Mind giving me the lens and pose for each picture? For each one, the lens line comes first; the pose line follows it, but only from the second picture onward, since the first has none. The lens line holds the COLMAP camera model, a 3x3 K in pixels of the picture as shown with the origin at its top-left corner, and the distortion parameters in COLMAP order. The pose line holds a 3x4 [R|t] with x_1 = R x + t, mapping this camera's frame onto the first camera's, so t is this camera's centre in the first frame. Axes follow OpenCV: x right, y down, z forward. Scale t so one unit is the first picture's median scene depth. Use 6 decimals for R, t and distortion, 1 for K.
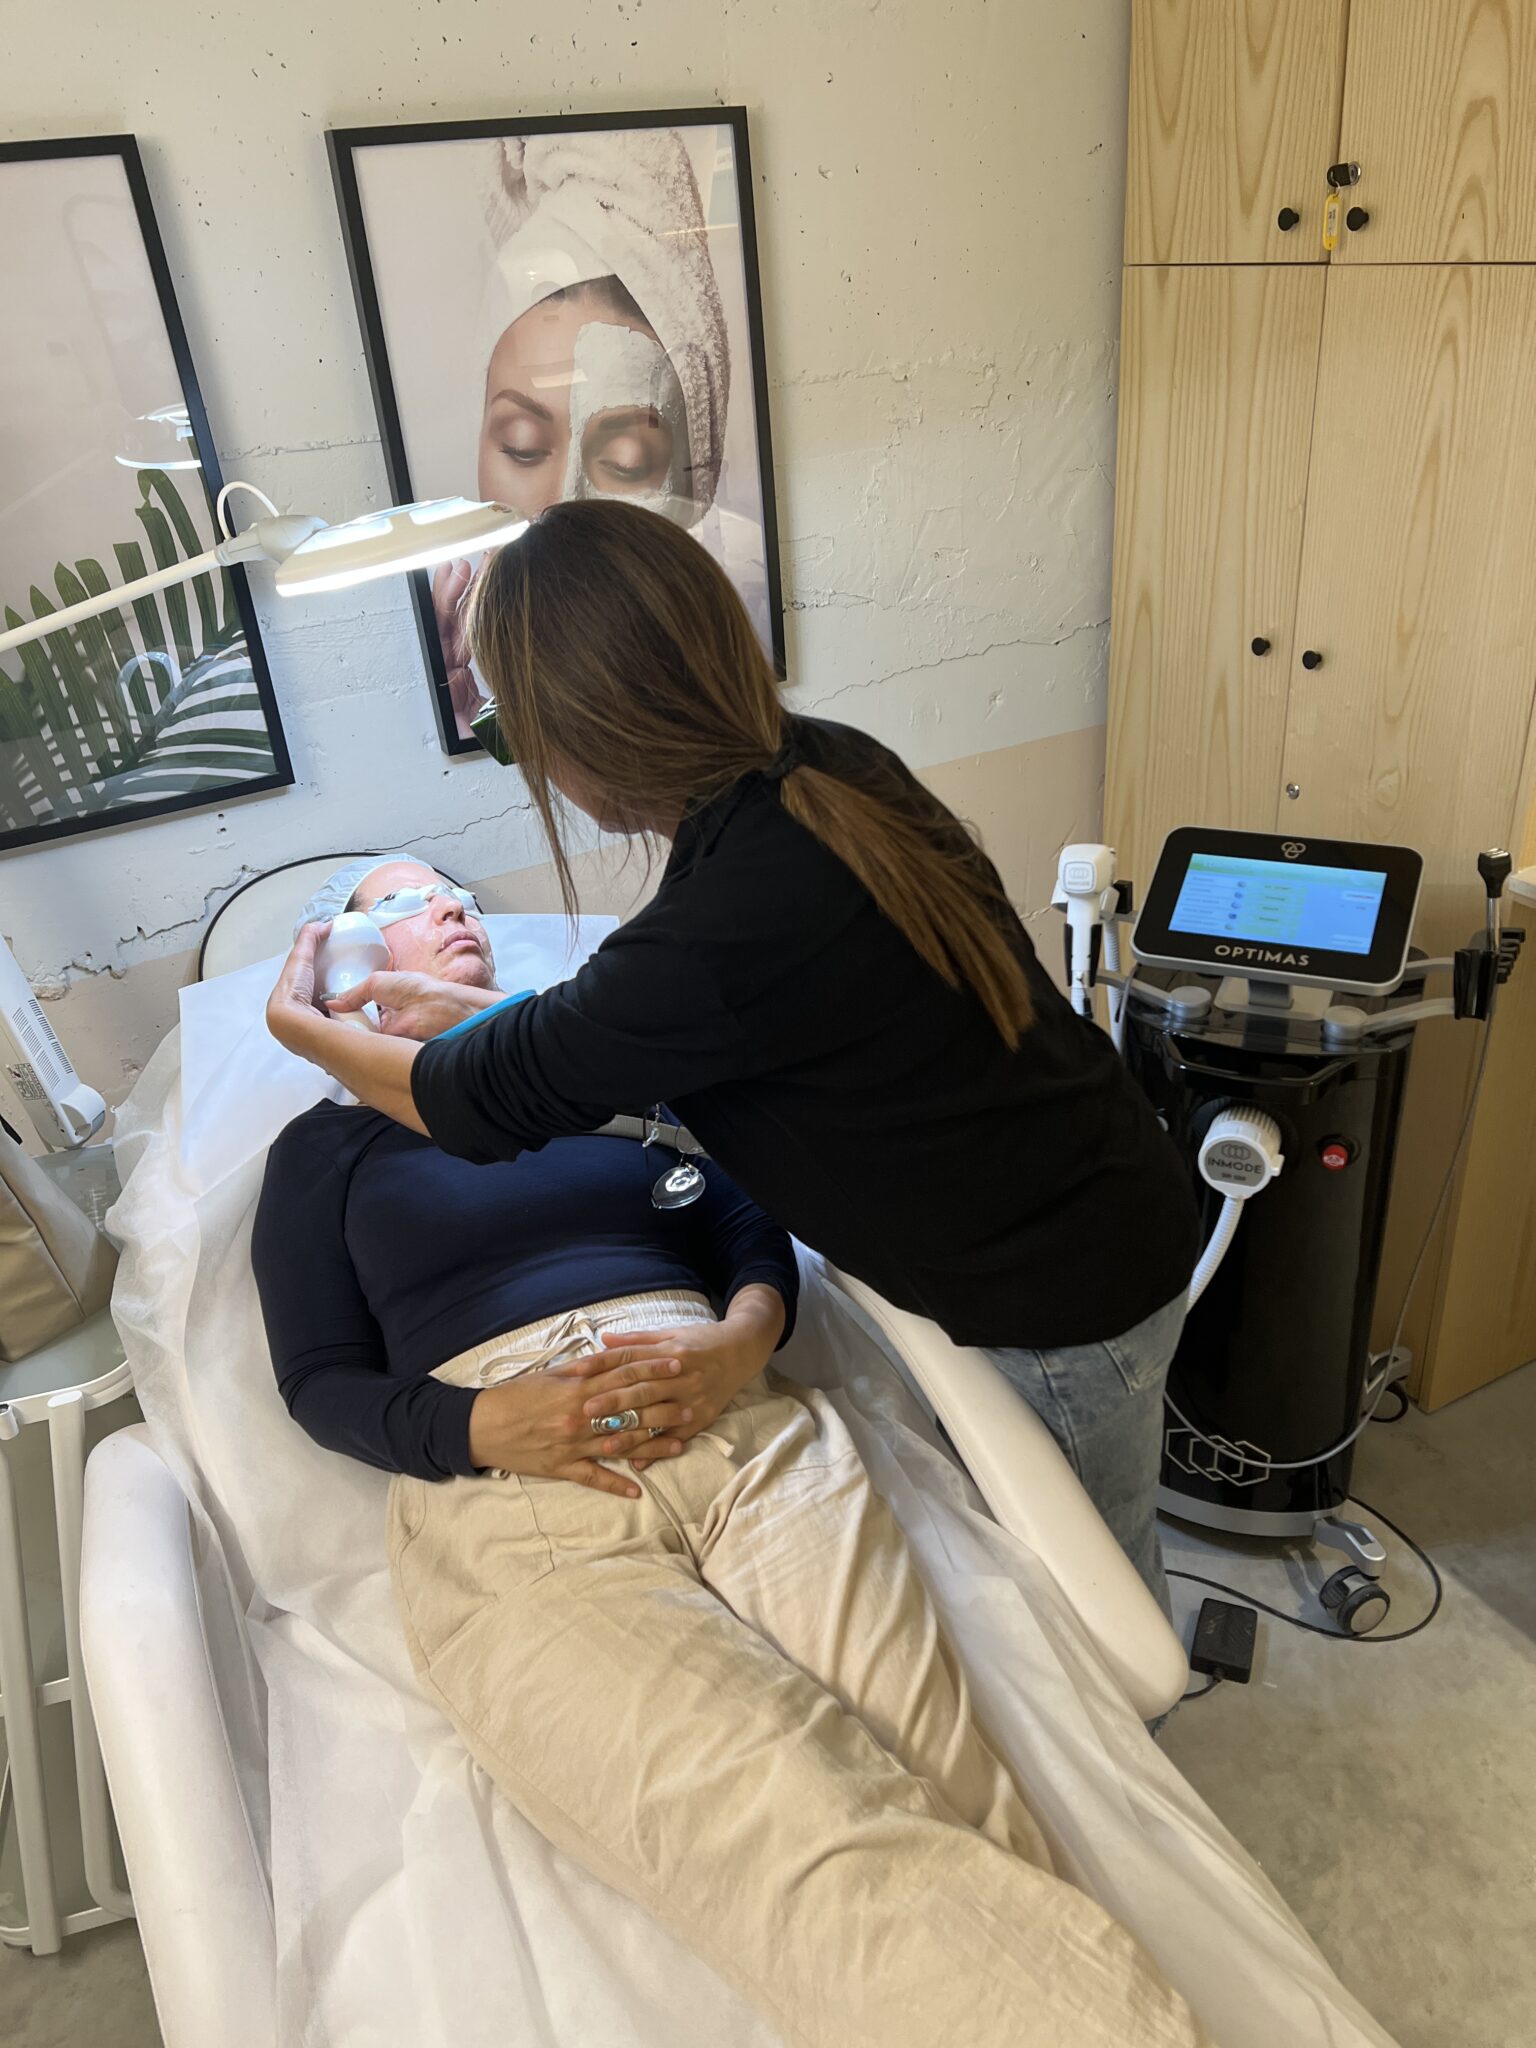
lens RADIAL K [[1536.2, 0, 768.8], [0, 1536.2, 1026.4], [0, 0, 1]] dist [0.015565, -0.019028]
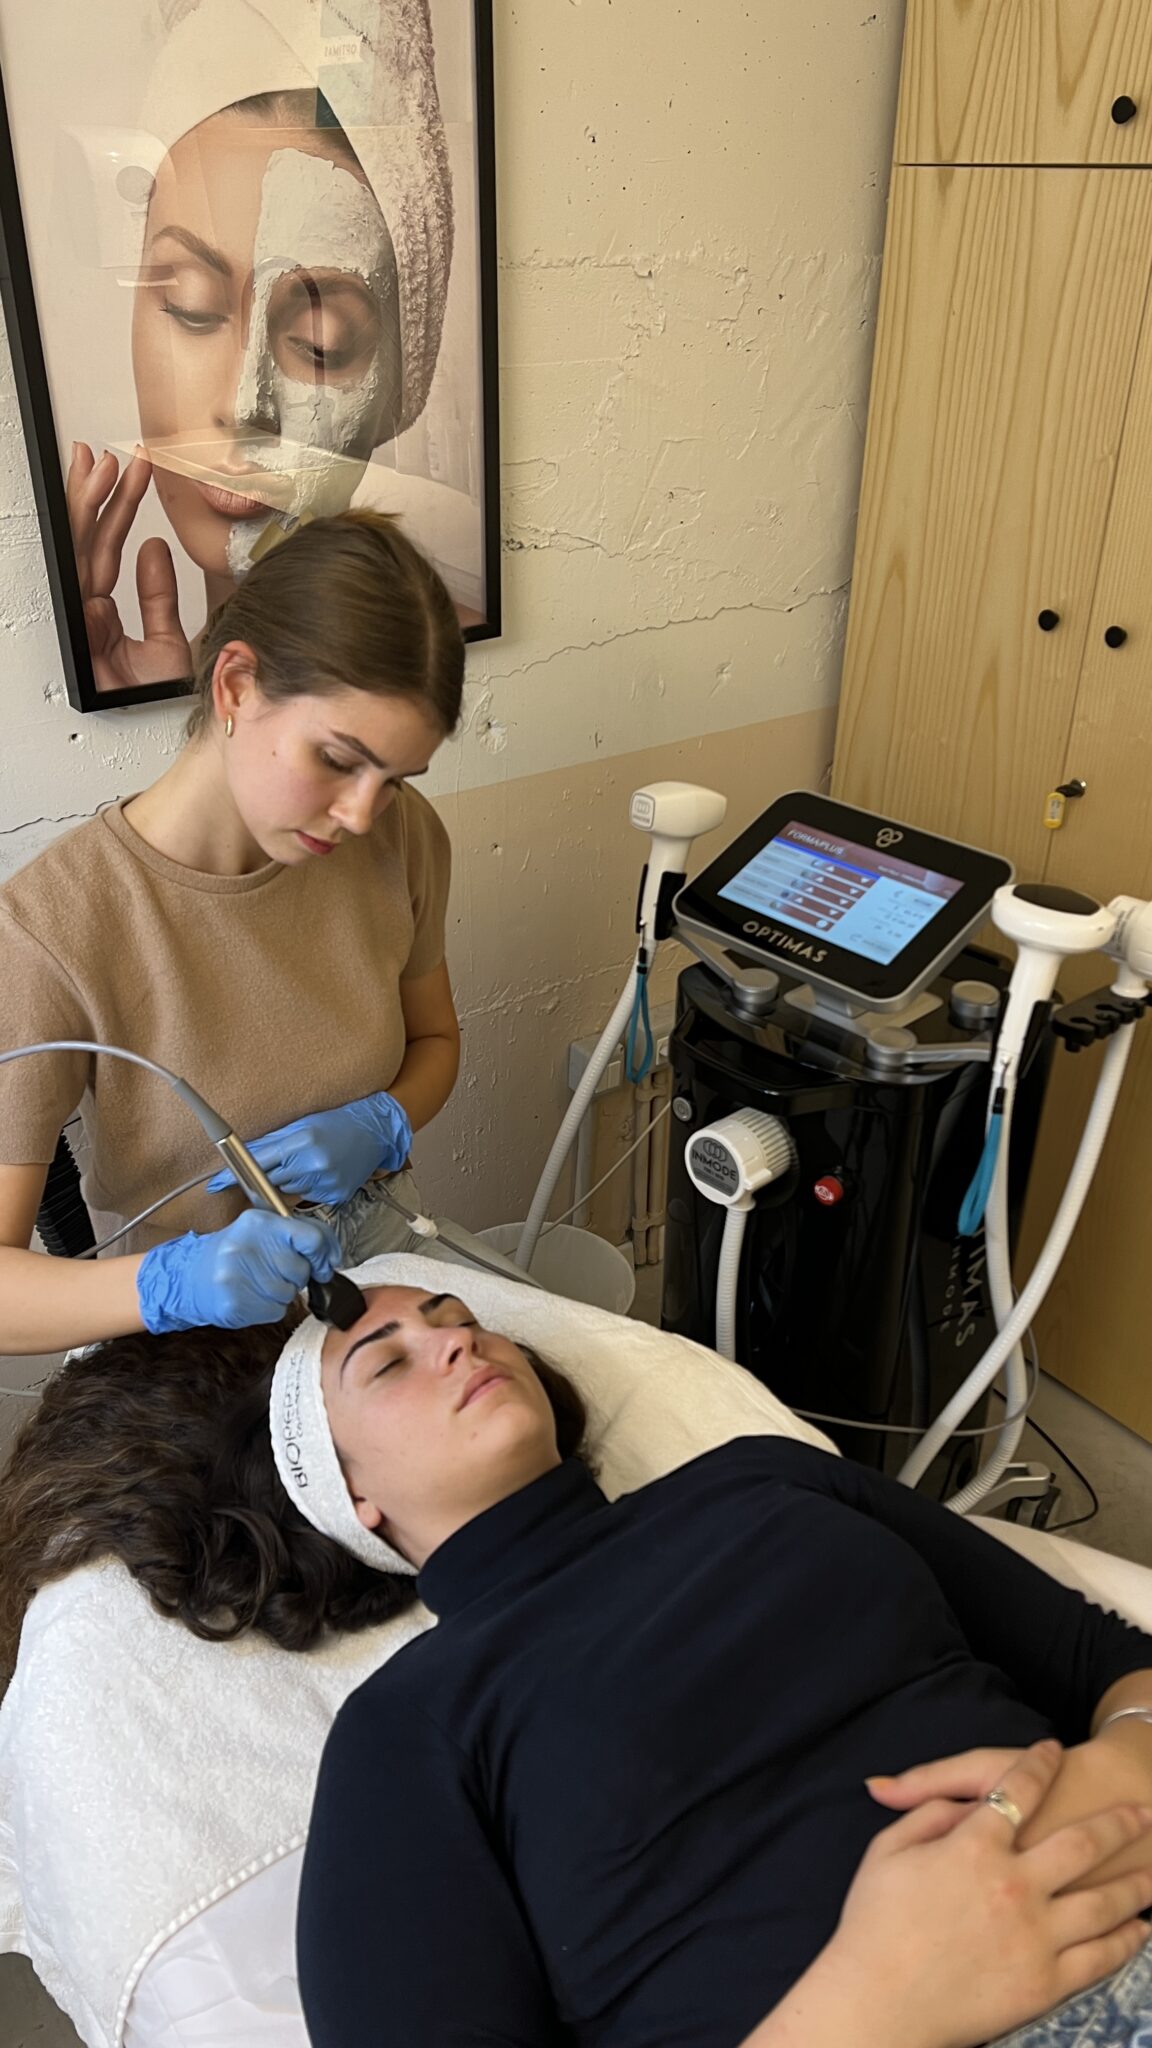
lens RADIAL K [[1550.7, 0, 580.0], [0, 1550.7, 1015.4], [0, 0, 1]] dist [0.021085, -0.010998]
pose [[0.982347, -0.002411, 0.187050, -0.113429], [0.002518, 0.999997, -0.000332, -0.027392], [-0.187049, 0.000797, 0.982350, 0.208143]]
